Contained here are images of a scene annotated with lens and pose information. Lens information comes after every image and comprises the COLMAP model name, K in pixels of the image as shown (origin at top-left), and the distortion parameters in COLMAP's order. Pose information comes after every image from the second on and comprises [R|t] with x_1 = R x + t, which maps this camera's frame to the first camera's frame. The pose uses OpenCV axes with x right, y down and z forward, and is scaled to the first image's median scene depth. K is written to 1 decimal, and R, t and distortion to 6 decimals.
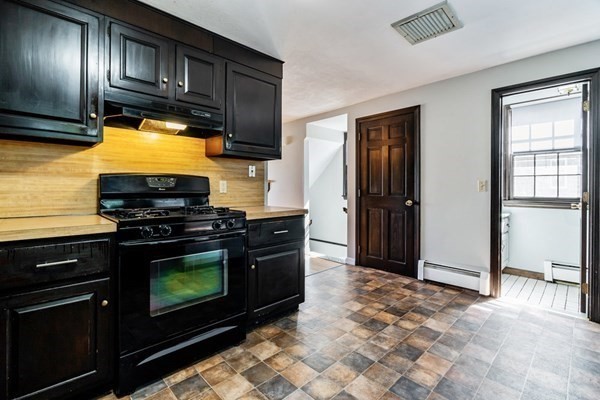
lens RADIAL K [[274.4, 0, 301.0], [0, 274.4, 193.0], [0, 0, 1]] dist [-0.000826, 0.000260]
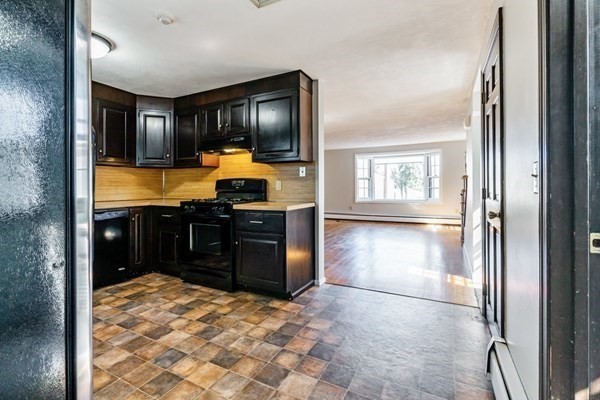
lens RADIAL K [[276.7, 0, 300.5], [0, 276.7, 186.7], [0, 0, 1]] dist [-0.001510, 0.000036]
pose [[0.314726, -0.000729, -0.949182, 1.335287], [-0.007545, 0.999966, -0.003270, -0.017831], [0.949153, 0.008191, 0.314710, 0.901230]]
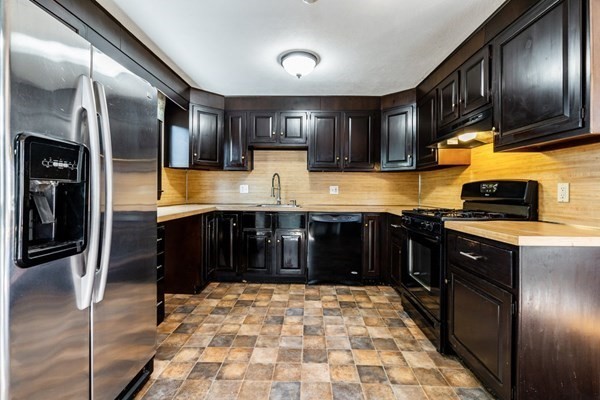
lens RADIAL K [[274.4, 0, 301.0], [0, 274.4, 193.0], [0, 0, 1]] dist [-0.000826, 0.000260]
pose [[-0.715241, -0.001781, -0.698875, 0.831188], [-0.016007, 0.999776, 0.013835, -0.025959], [0.698694, 0.021082, -0.715110, 1.363696]]
